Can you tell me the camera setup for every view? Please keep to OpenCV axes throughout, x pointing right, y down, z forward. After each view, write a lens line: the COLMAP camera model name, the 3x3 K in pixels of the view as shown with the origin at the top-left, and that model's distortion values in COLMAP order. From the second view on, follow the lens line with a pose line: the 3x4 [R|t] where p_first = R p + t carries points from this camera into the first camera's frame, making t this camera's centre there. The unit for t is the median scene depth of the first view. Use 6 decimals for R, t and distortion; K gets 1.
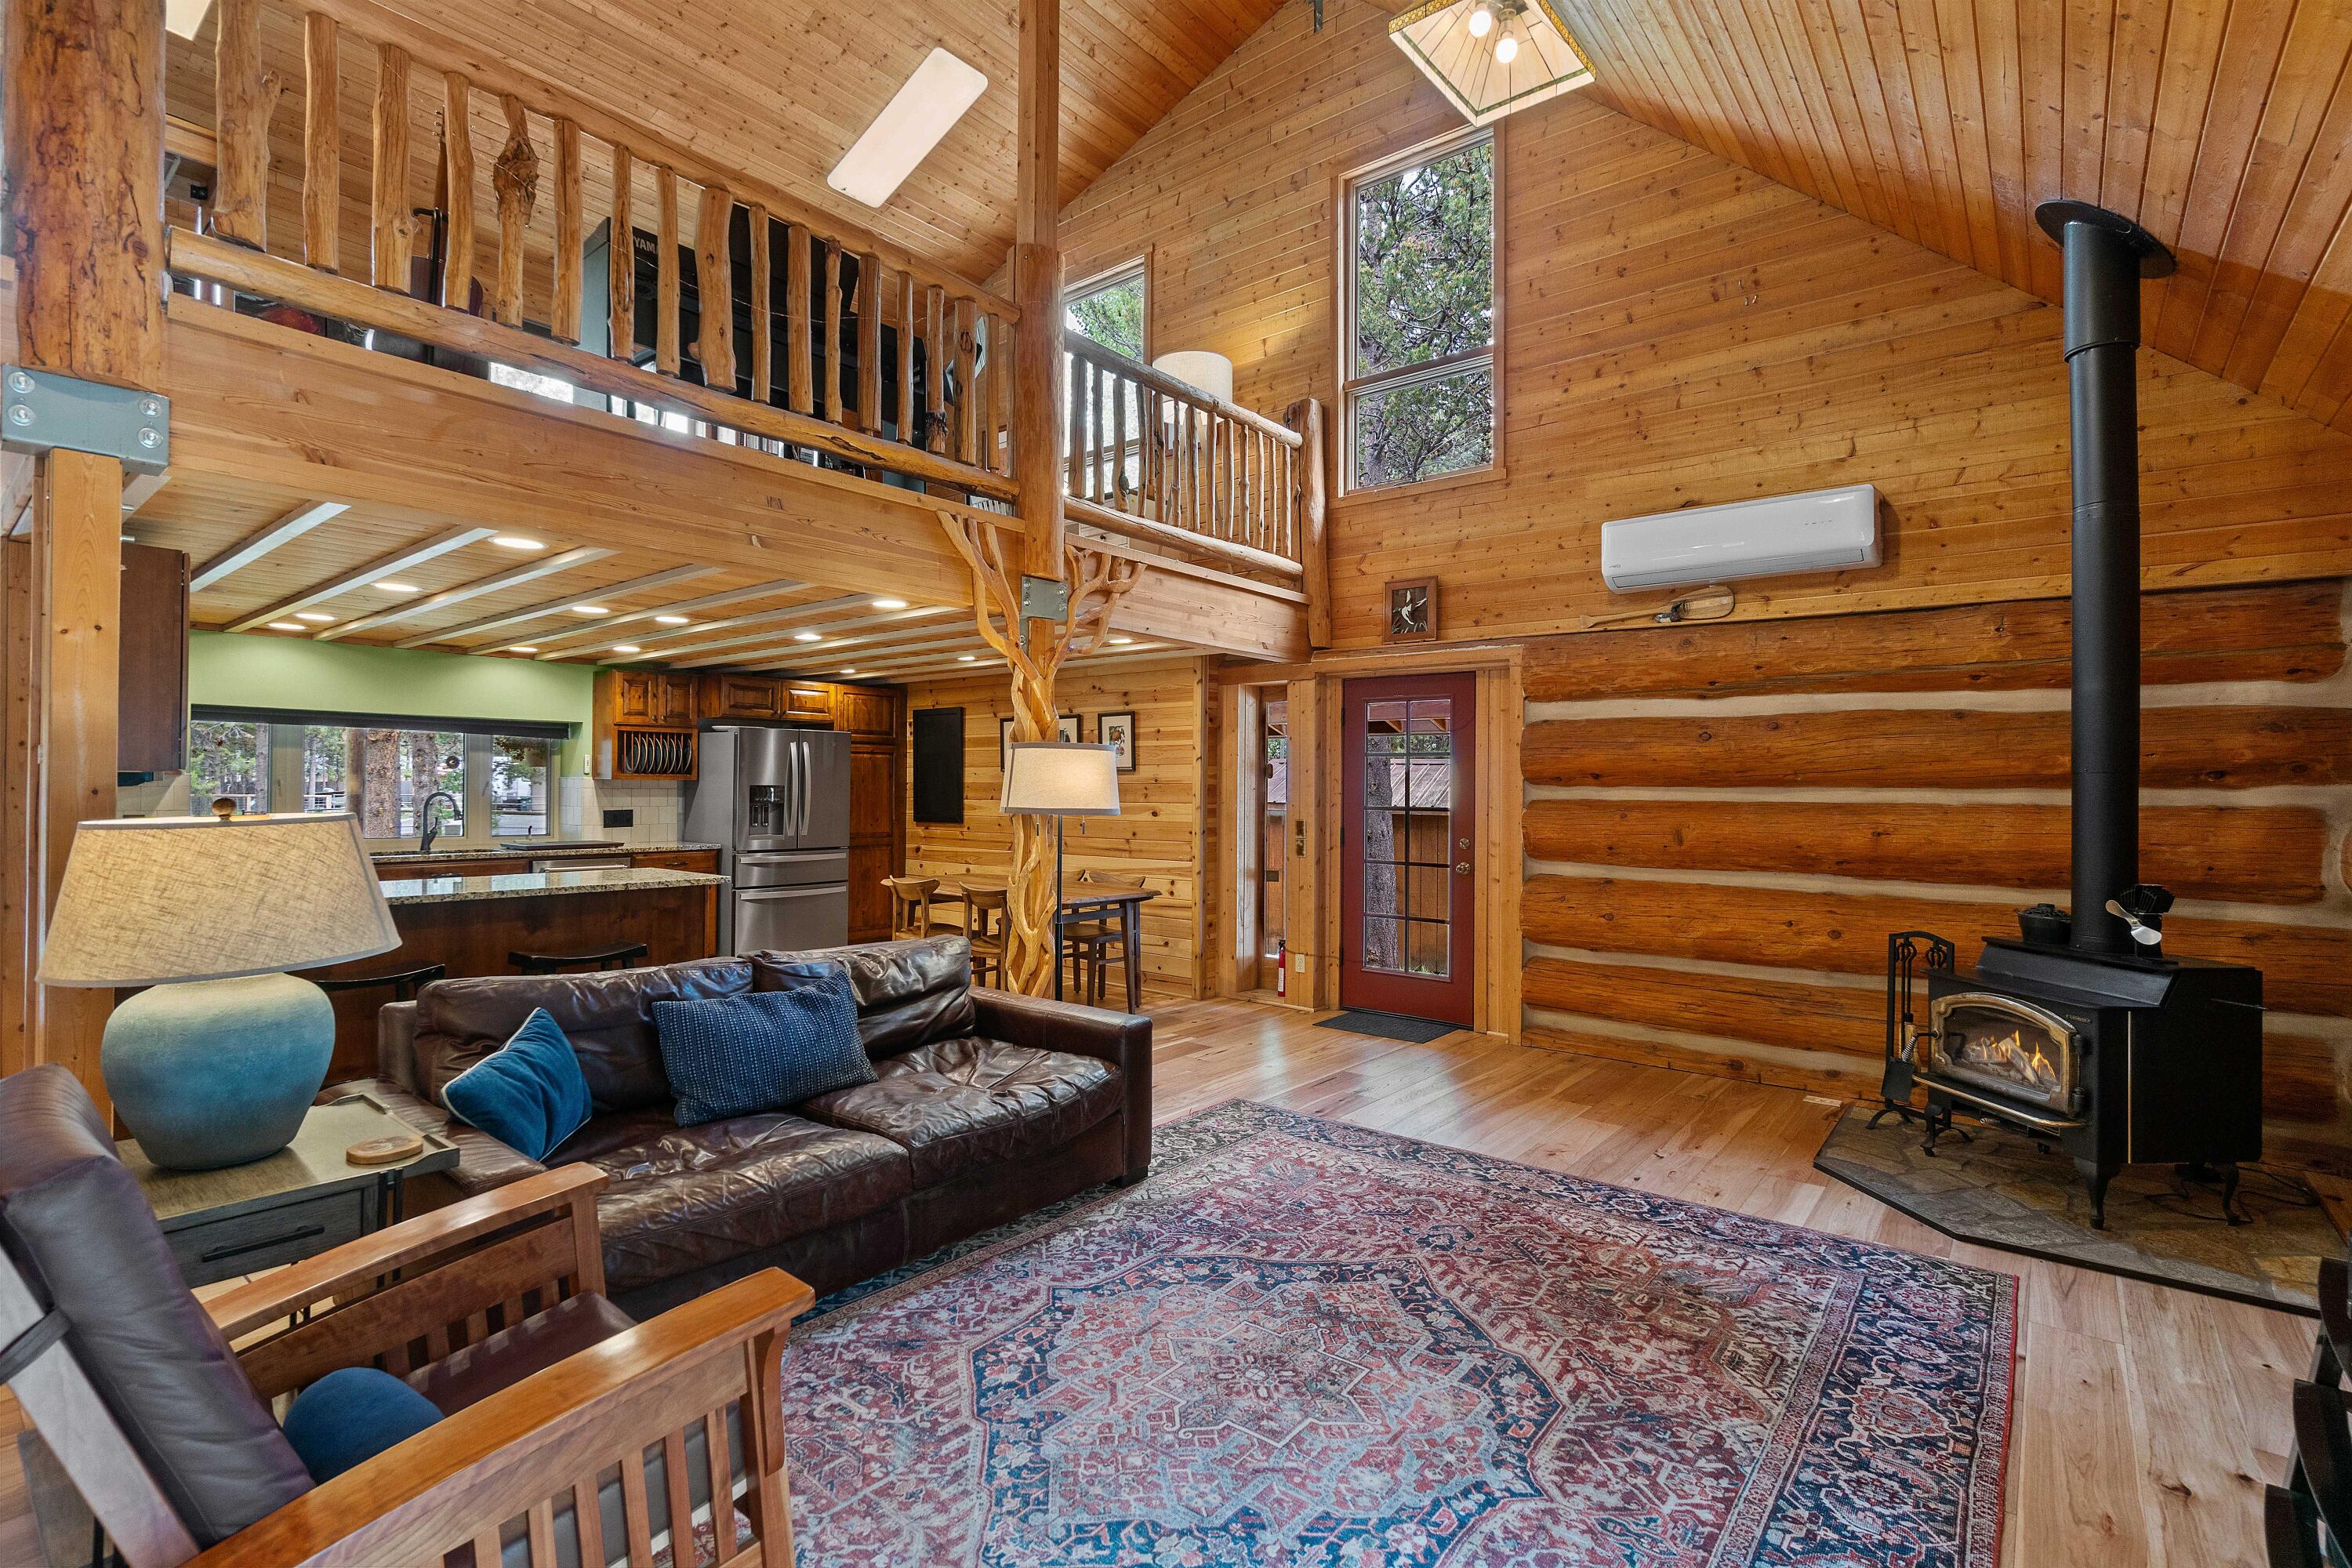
lens RADIAL K [[1083.8, 0, 1163.9], [0, 1083.8, 747.2], [0, 0, 1]] dist [-0.004502, 0.000035]
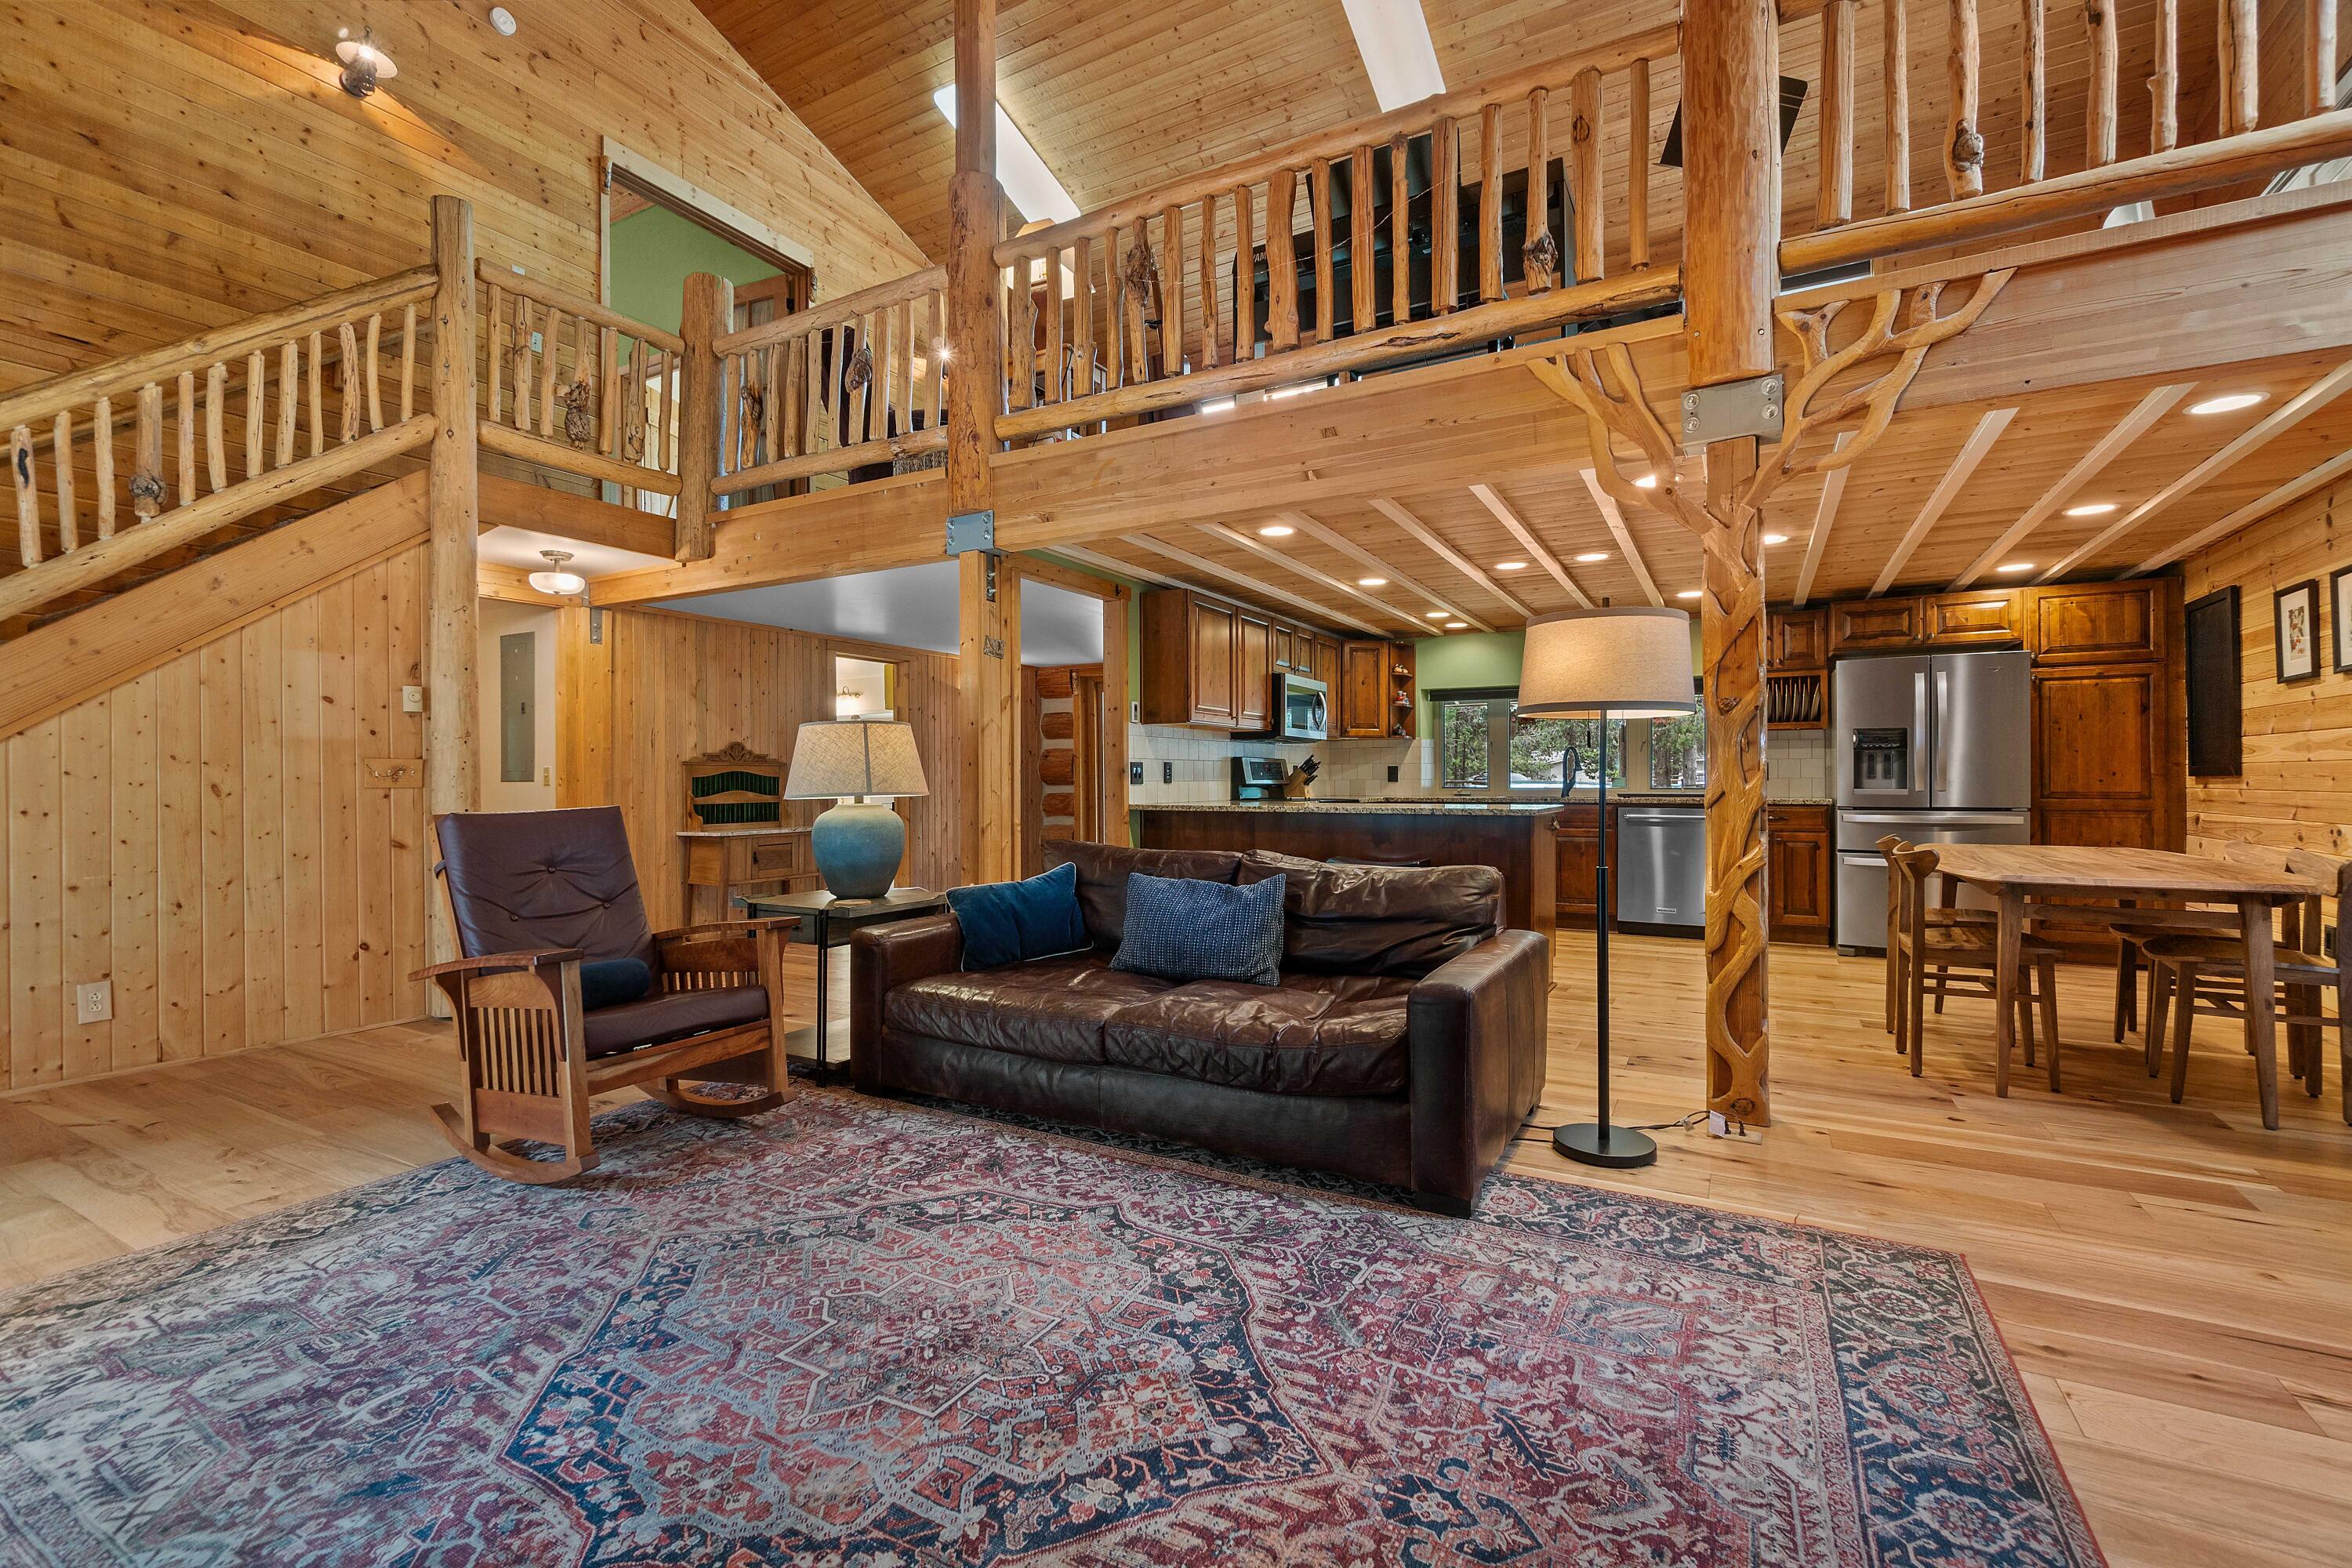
lens RADIAL K [[1006.1, 0, 1181.9], [0, 1006.1, 783.3], [0, 0, 1]] dist [-0.001768, 0.000191]
pose [[0.182807, -0.003410, -0.983143, 0.701460], [0.043196, 0.999056, 0.004566, 0.124668], [0.982199, -0.043303, 0.182782, 0.842456]]
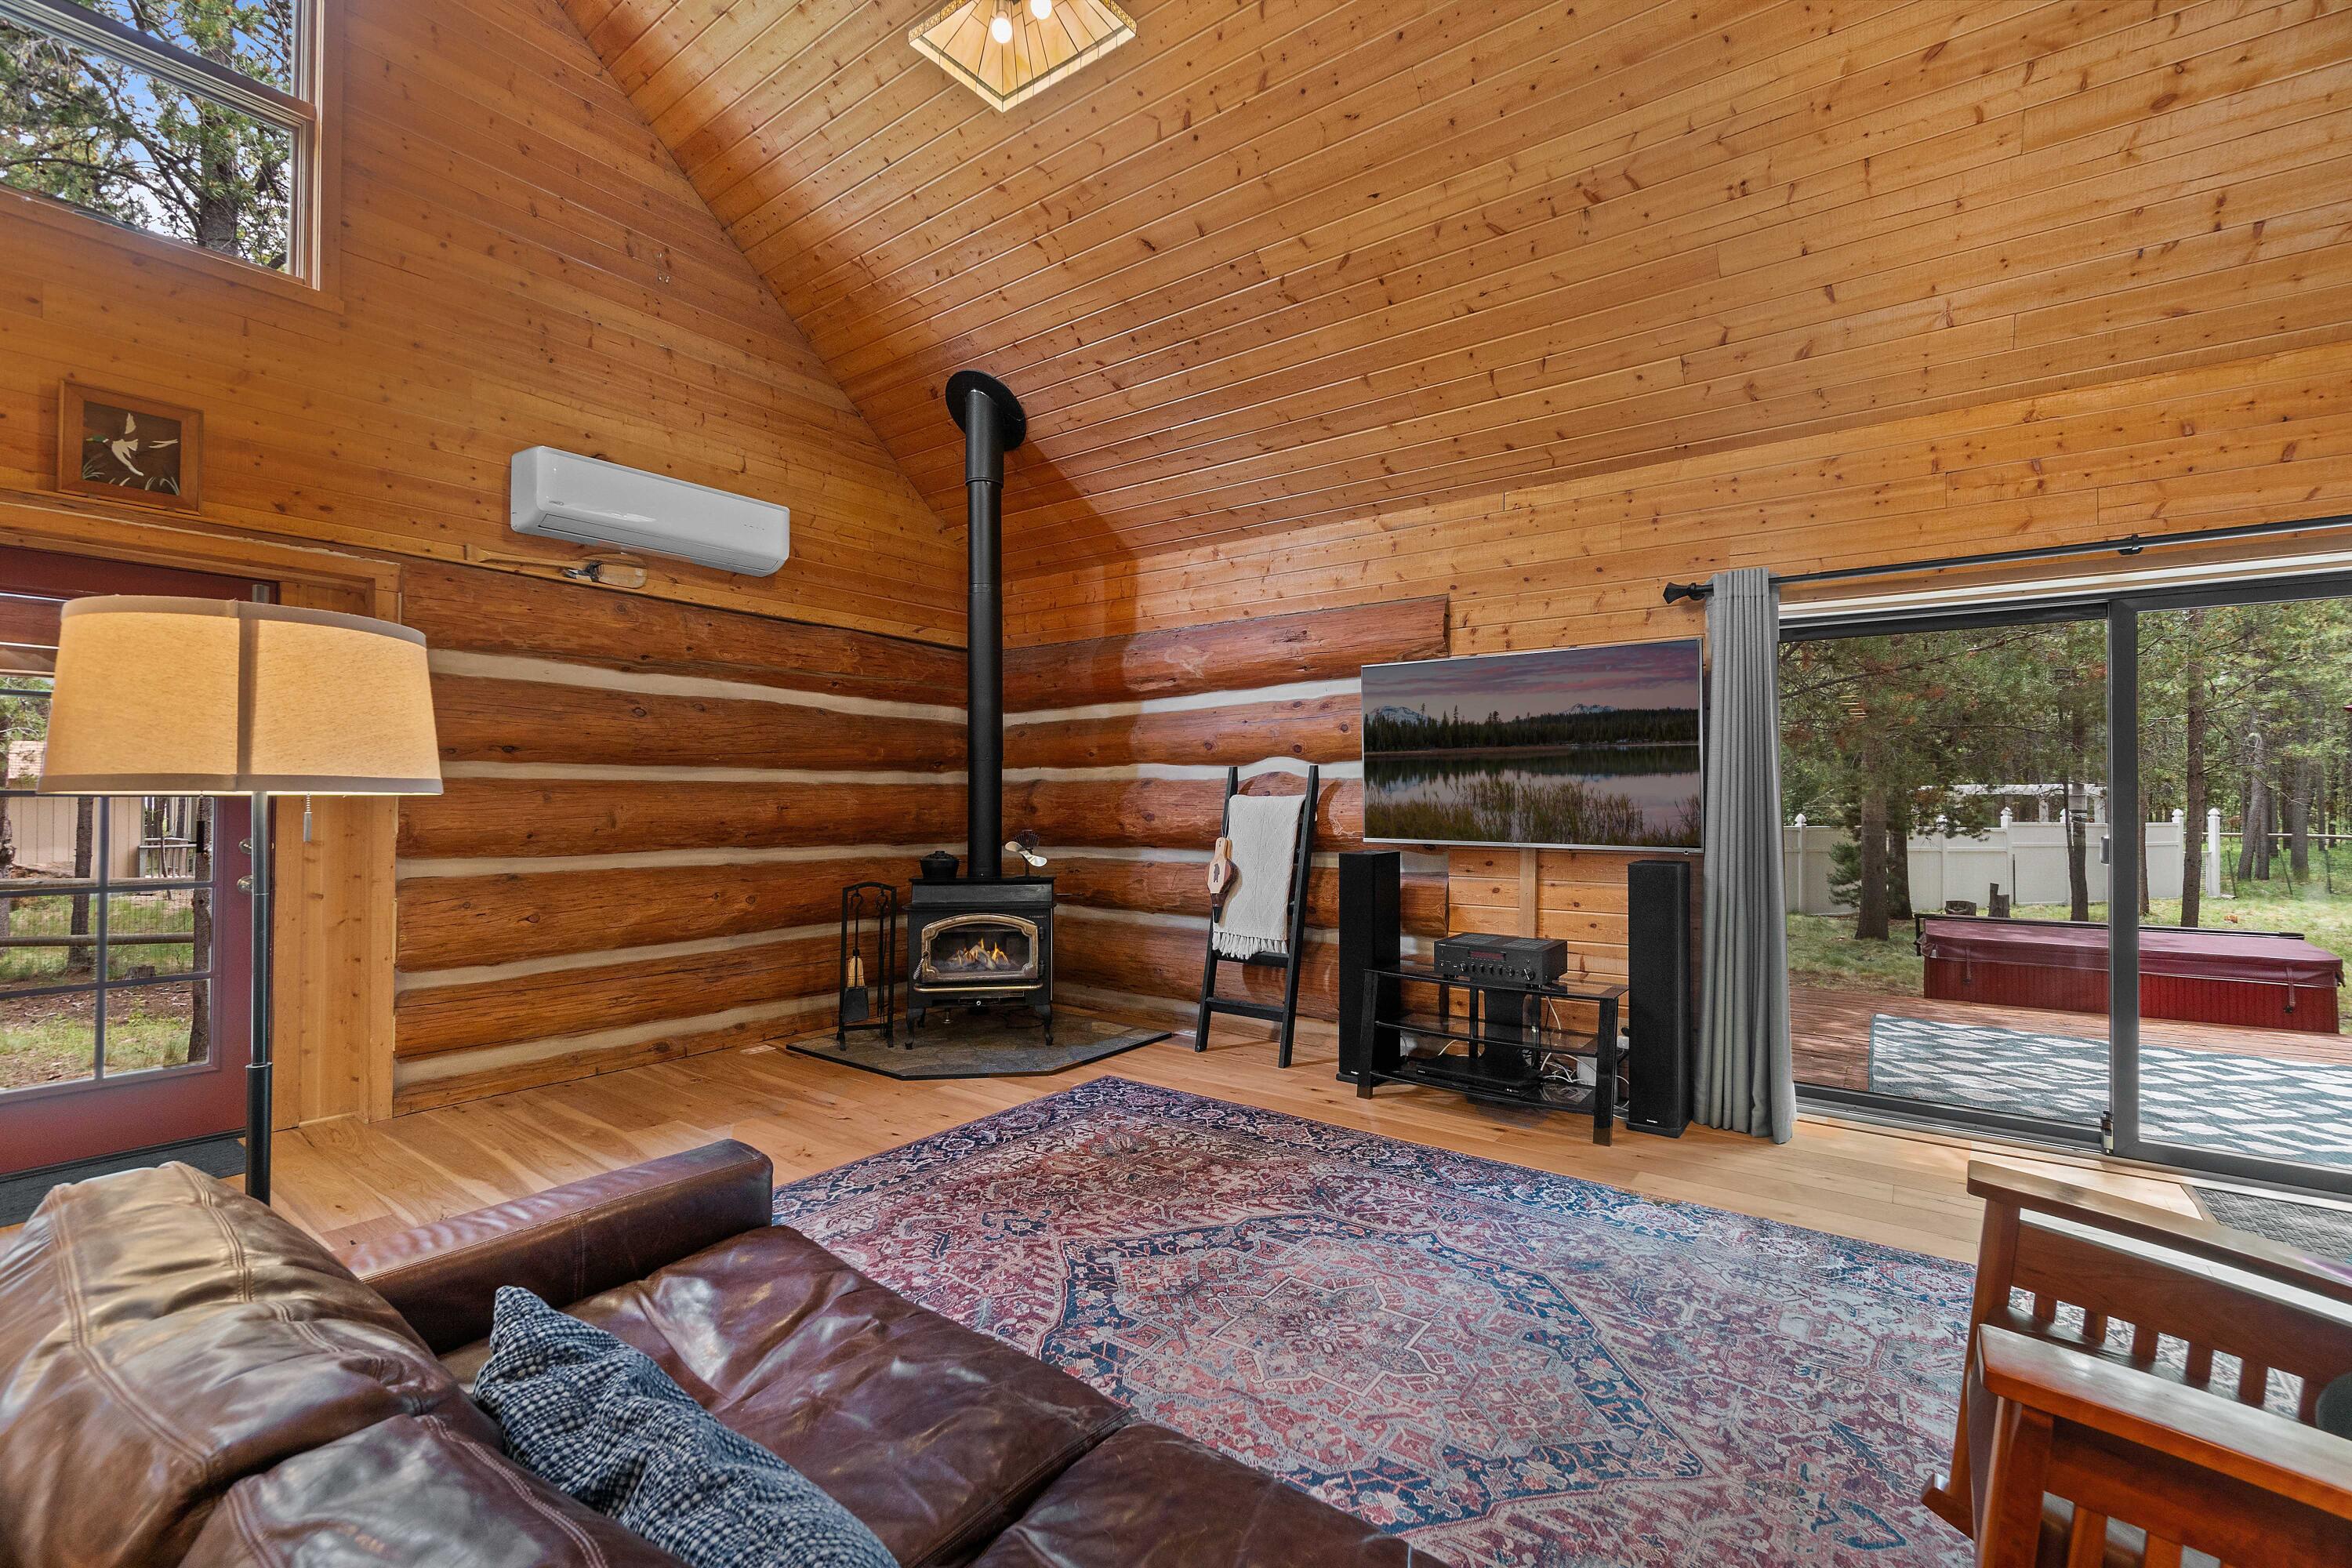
lens RADIAL K [[1006.1, 0, 1181.9], [0, 1006.1, 783.3], [0, 0, 1]] dist [-0.001768, 0.000191]
pose [[-0.054816, 0.004273, 0.998487, -0.673619], [-0.045330, 0.998949, -0.006764, 0.060598], [-0.997467, -0.045633, -0.054565, 0.948605]]
